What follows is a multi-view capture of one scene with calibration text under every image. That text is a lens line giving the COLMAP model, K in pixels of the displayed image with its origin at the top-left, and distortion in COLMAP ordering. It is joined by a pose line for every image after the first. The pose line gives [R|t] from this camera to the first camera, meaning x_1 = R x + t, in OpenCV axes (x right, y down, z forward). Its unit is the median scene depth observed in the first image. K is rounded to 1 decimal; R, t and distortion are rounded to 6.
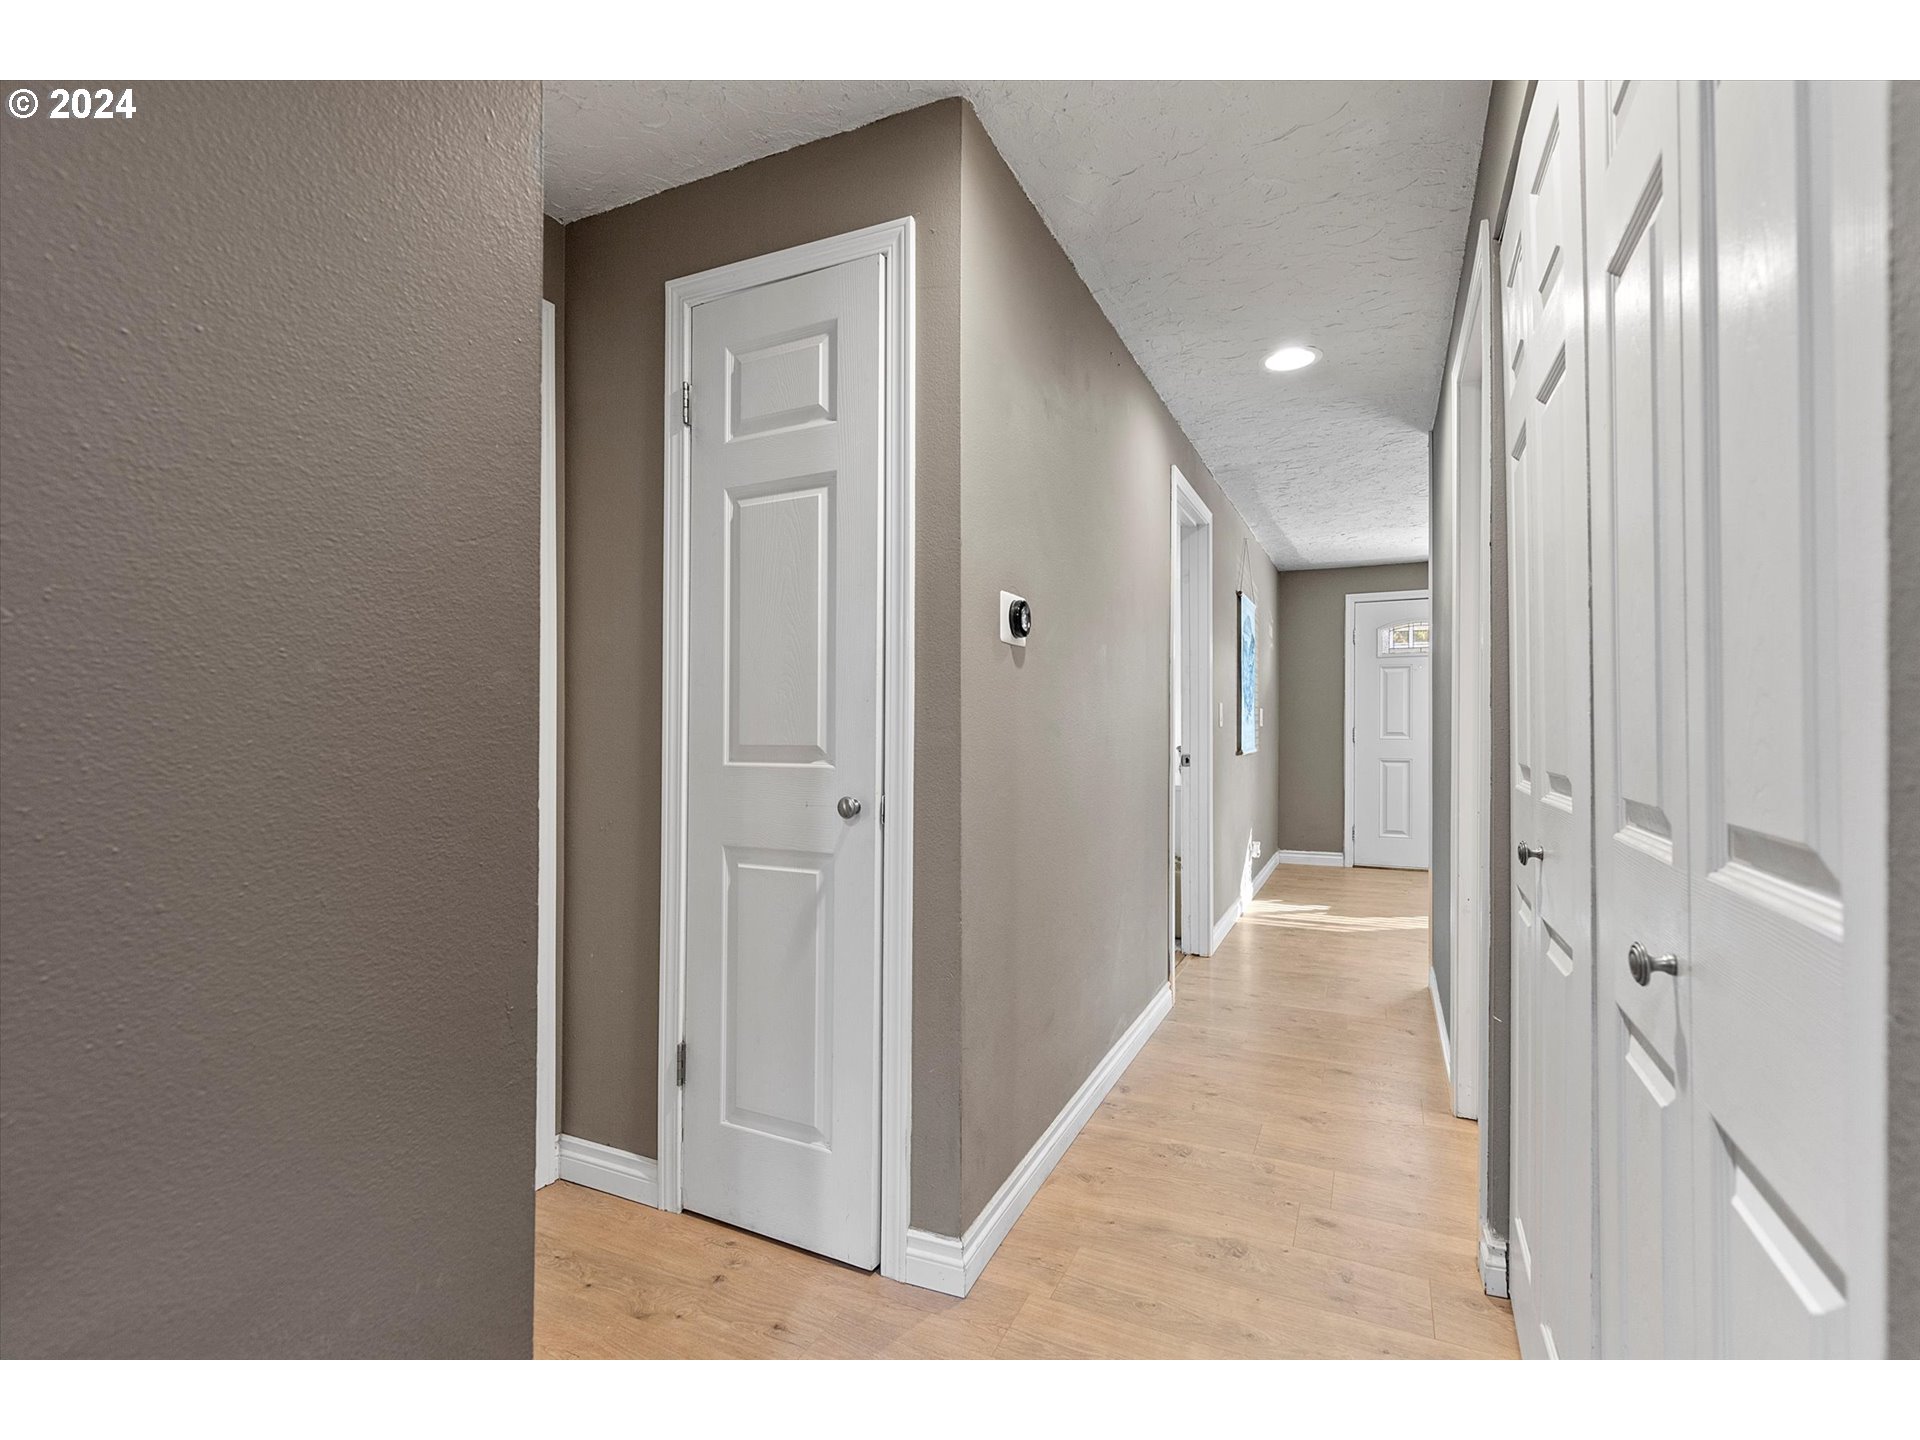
lens RADIAL K [[872.7, 0, 959.7], [0, 872.7, 720.5], [0, 0, 1]] dist [0.009363, -0.000033]
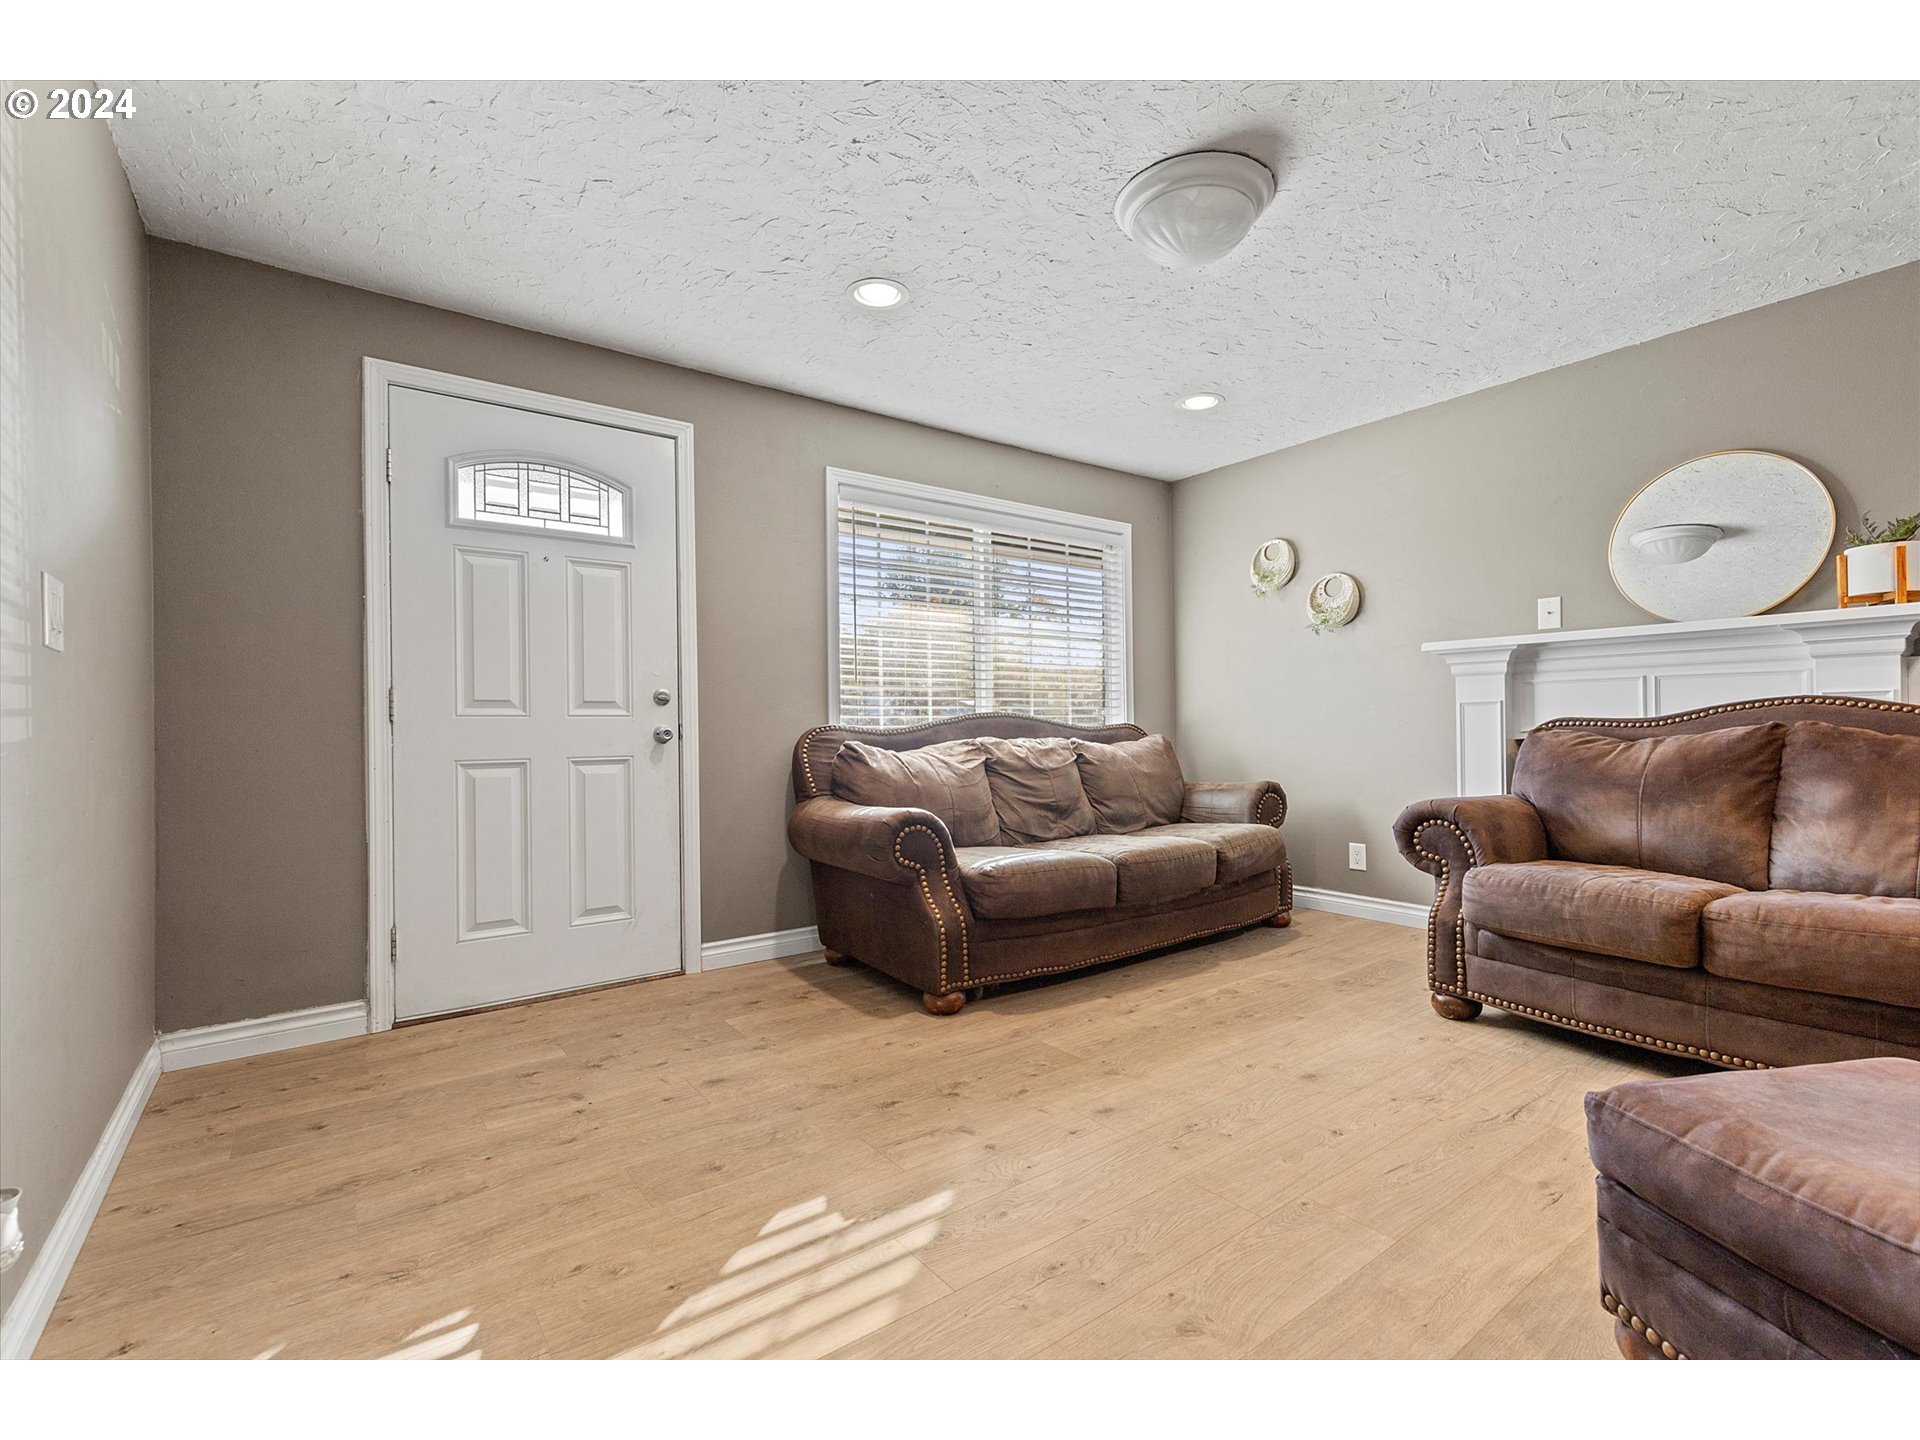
lens RADIAL K [[872.7, 0, 961.8], [0, 872.7, 727.8], [0, 0, 1]] dist [0.009363, -0.000033]
pose [[0.465053, -0.012690, 0.885192, 0.209934], [0.005046, 0.999919, 0.011684, 0.023171], [-0.885269, -0.000967, 0.465079, 0.569596]]
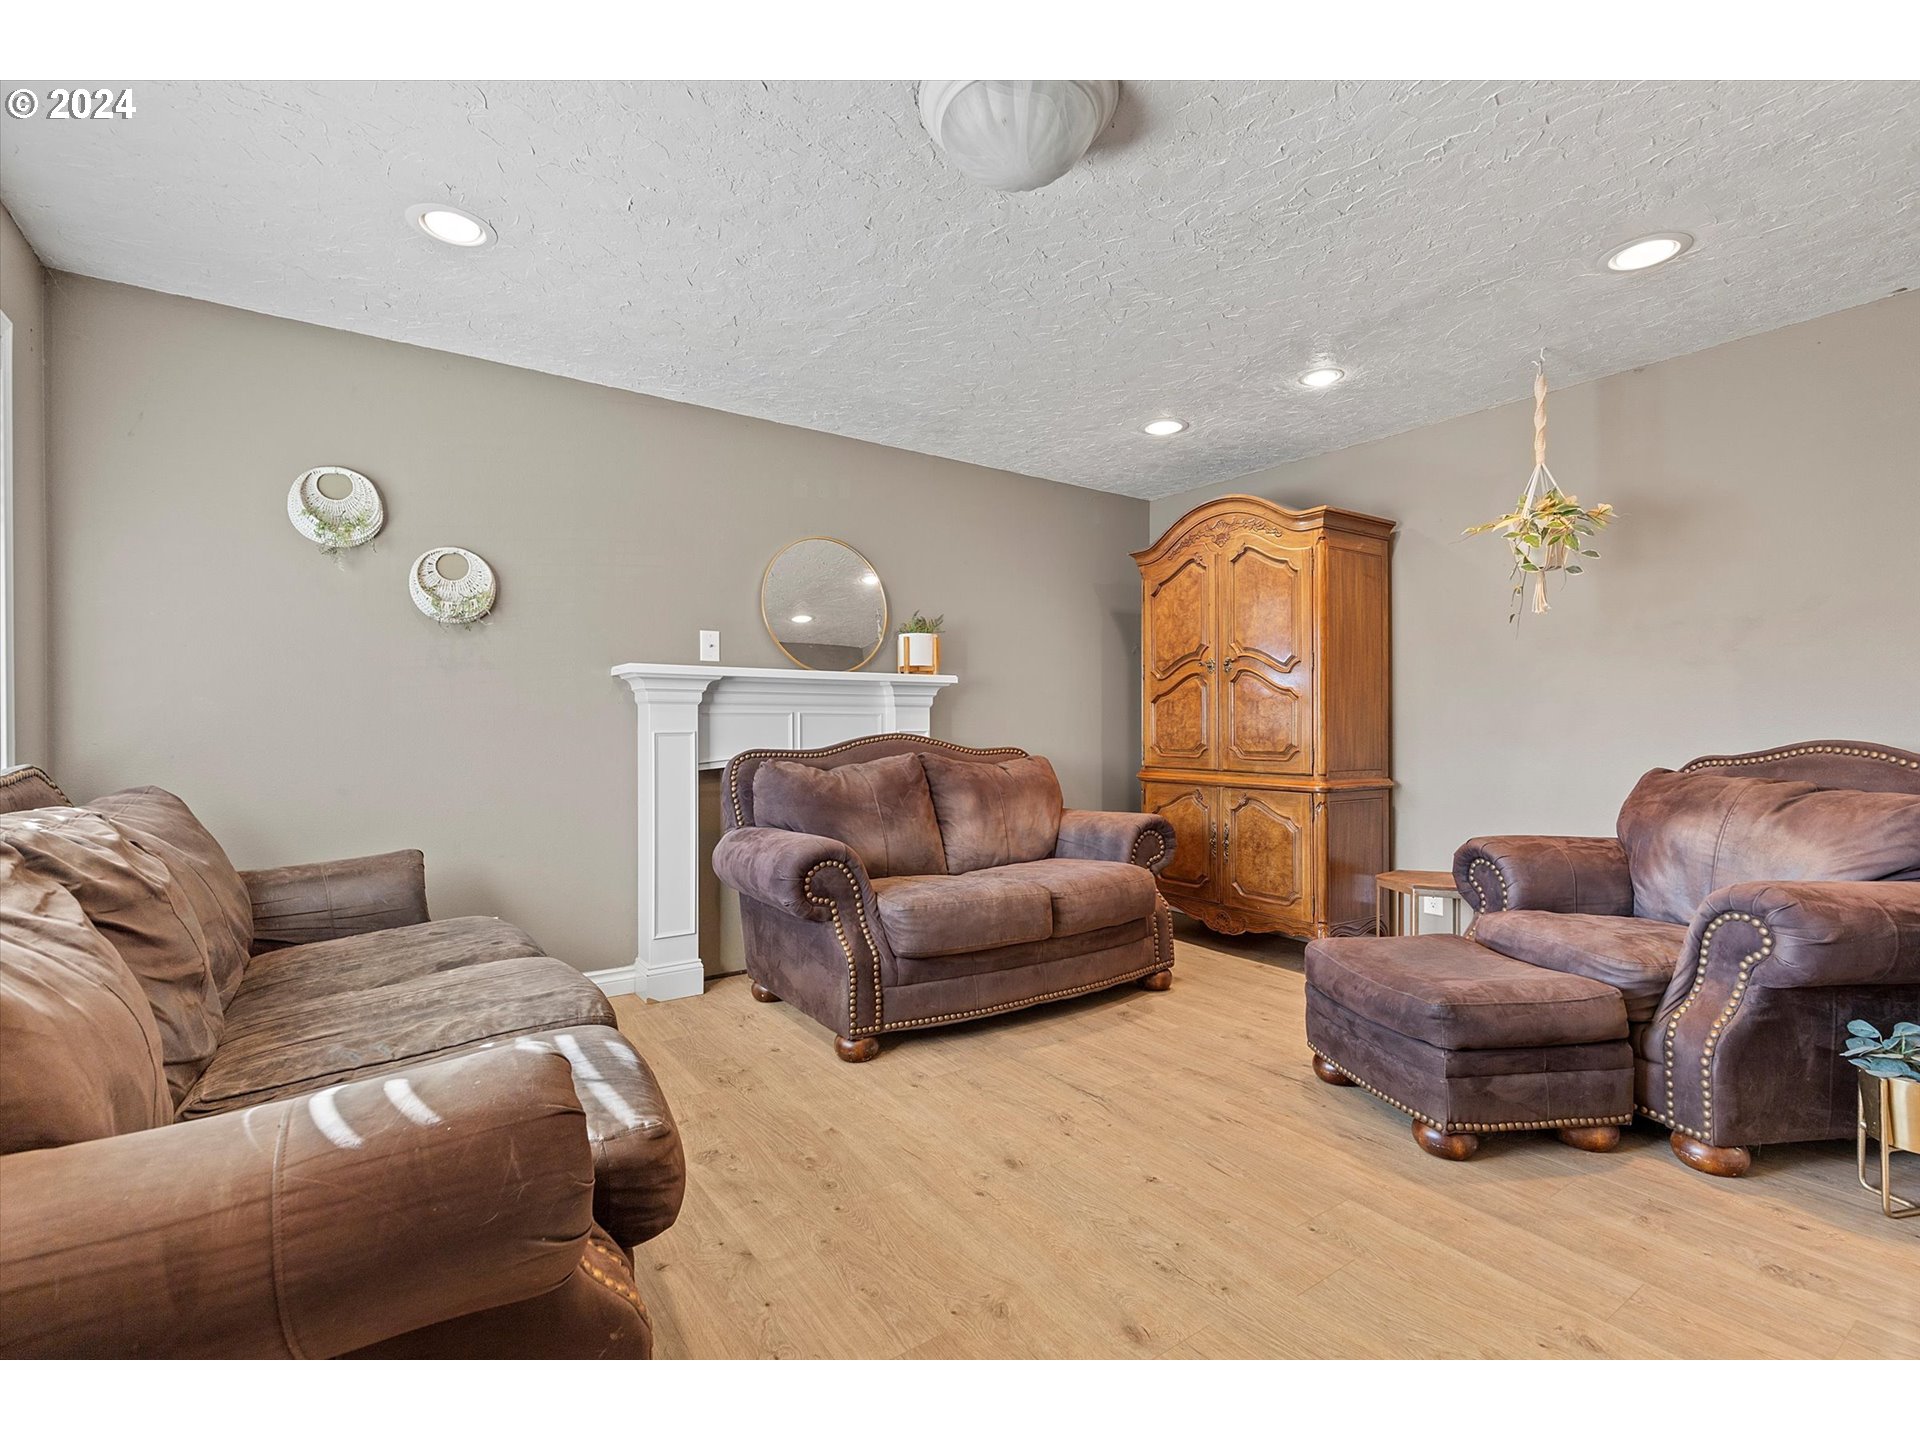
lens RADIAL K [[872.7, 0, 959.8], [0, 872.7, 722.1], [0, 0, 1]] dist [0.009363, -0.000033]
pose [[-0.871976, -0.001666, 0.489547, 0.422227], [-0.008157, 0.999905, -0.011127, 0.014430], [-0.489482, -0.013696, -0.871906, 0.859878]]
